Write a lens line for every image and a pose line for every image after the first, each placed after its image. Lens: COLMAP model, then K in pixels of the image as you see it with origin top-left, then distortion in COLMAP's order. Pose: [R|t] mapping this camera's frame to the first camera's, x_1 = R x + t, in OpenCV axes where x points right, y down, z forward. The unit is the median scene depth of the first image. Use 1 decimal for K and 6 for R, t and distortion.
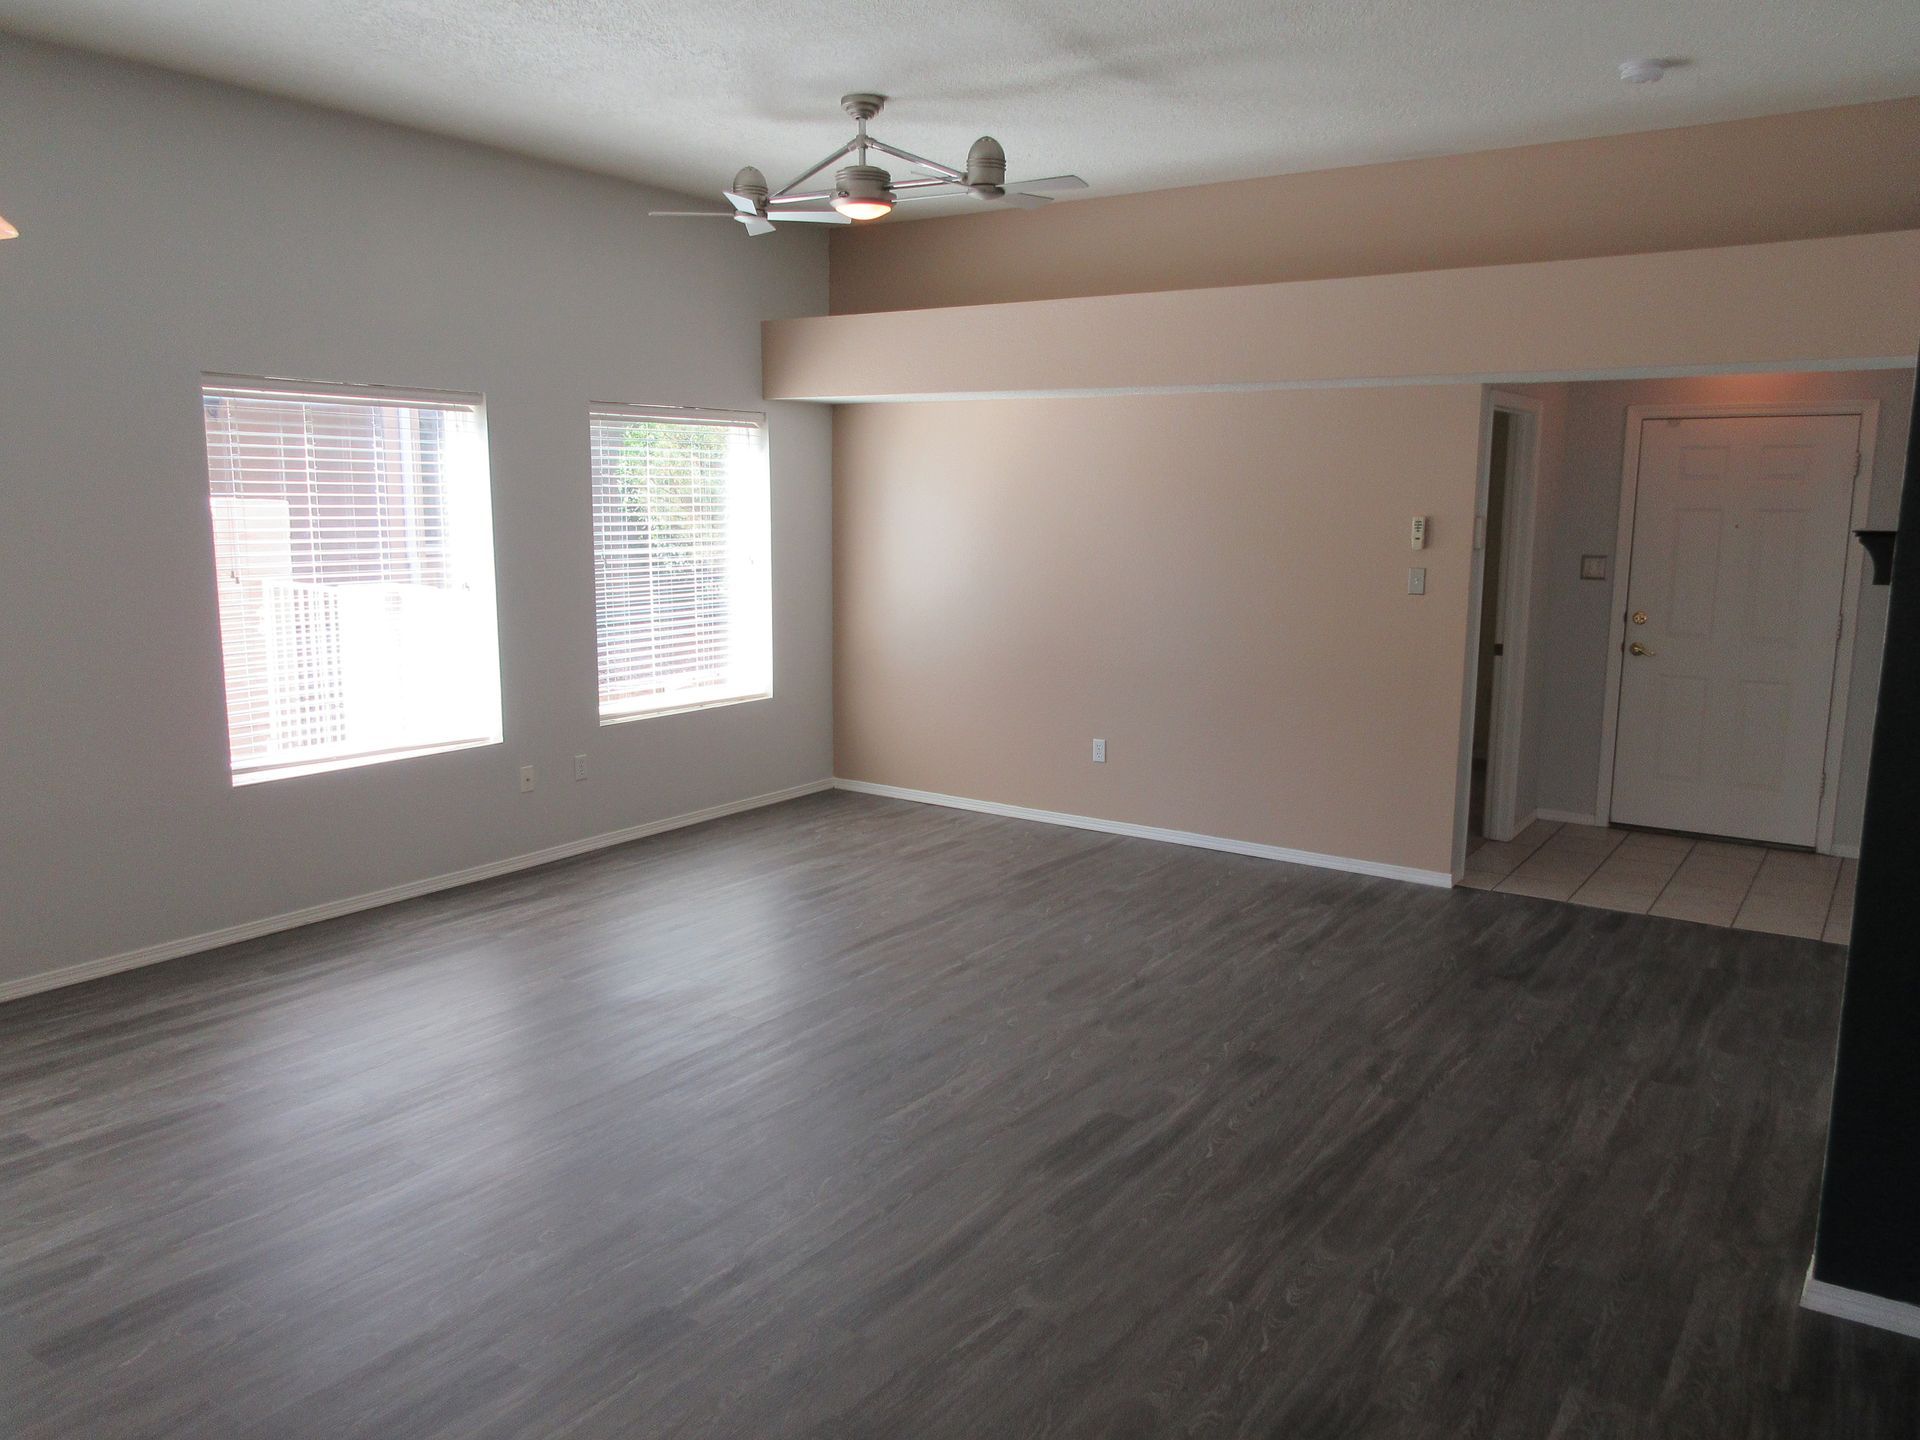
lens RADIAL K [[1433.0, 0, 960.0], [0, 1433.0, 720.0], [0, 0, 1]] dist [-0.001395, 0.006359]
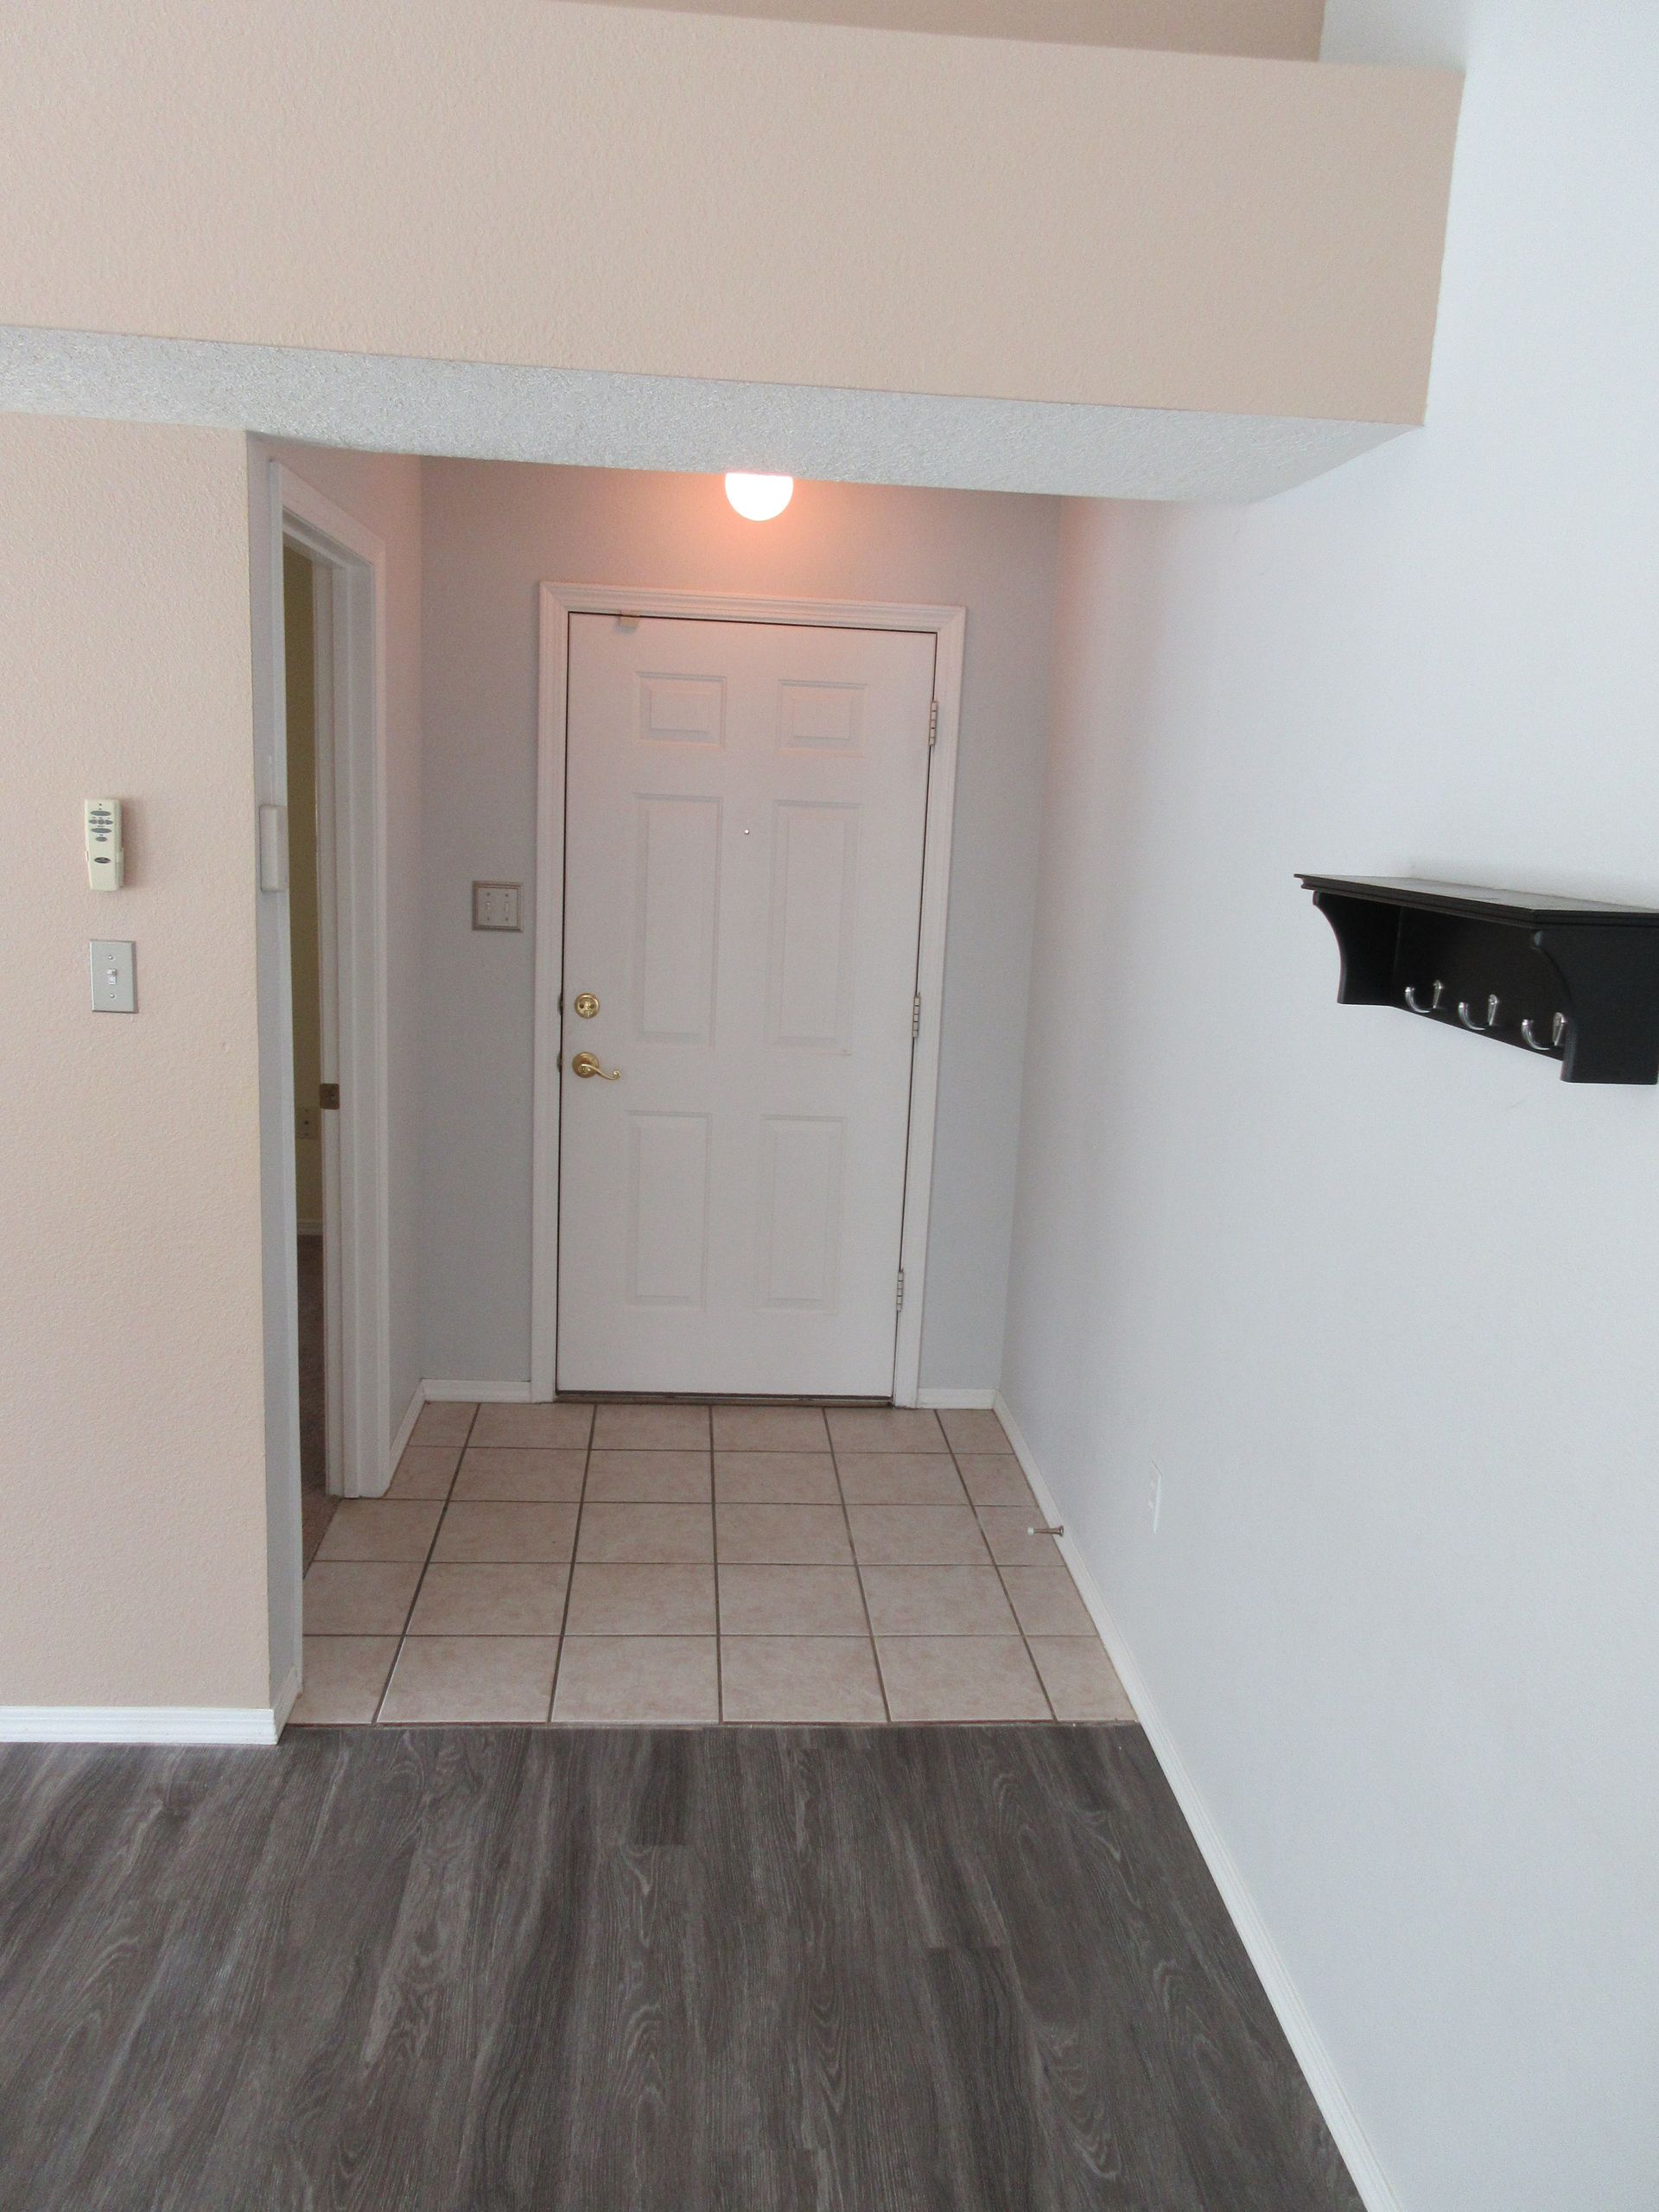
lens RADIAL K [[1650.9, 0, 826.0], [0, 1650.9, 1113.7], [0, 0, 1]] dist [-0.001395, 0.006359]
pose [[0.780410, -0.091949, 0.618471, 0.214211], [0.059737, 0.995568, 0.072635, -0.088826], [-0.622408, -0.019739, 0.782444, 0.604894]]
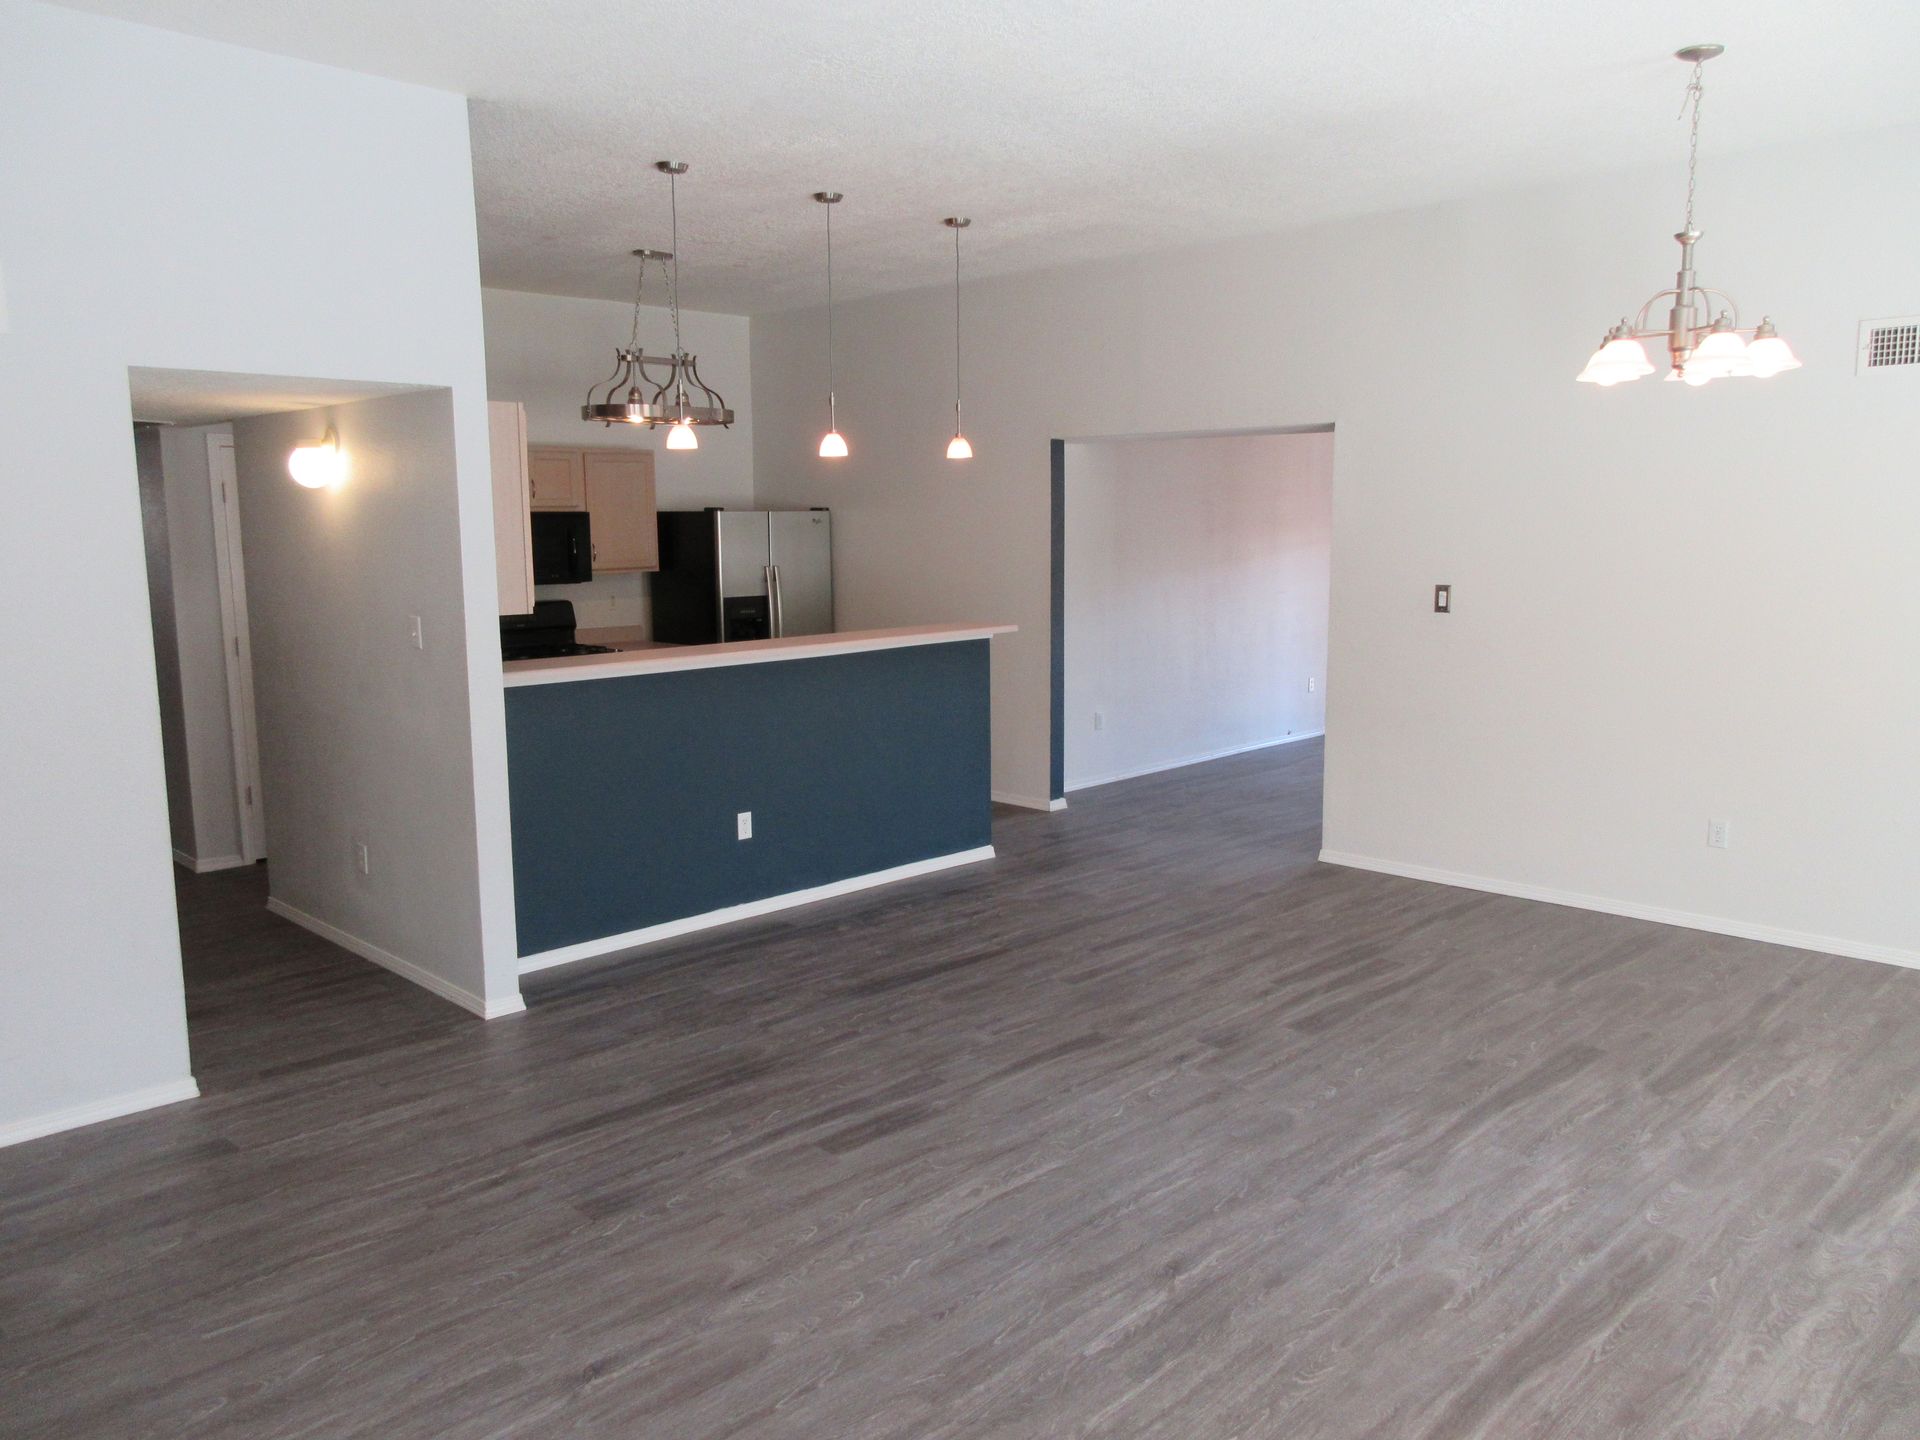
lens RADIAL K [[1433.0, 0, 960.0], [0, 1433.0, 720.0], [0, 0, 1]] dist [-0.001395, 0.006359]
pose [[-0.983401, -0.026141, 0.179552, -0.105086], [0.028369, 0.955246, 0.294450, -0.206819], [-0.179213, 0.294656, -0.938648, 1.269604]]
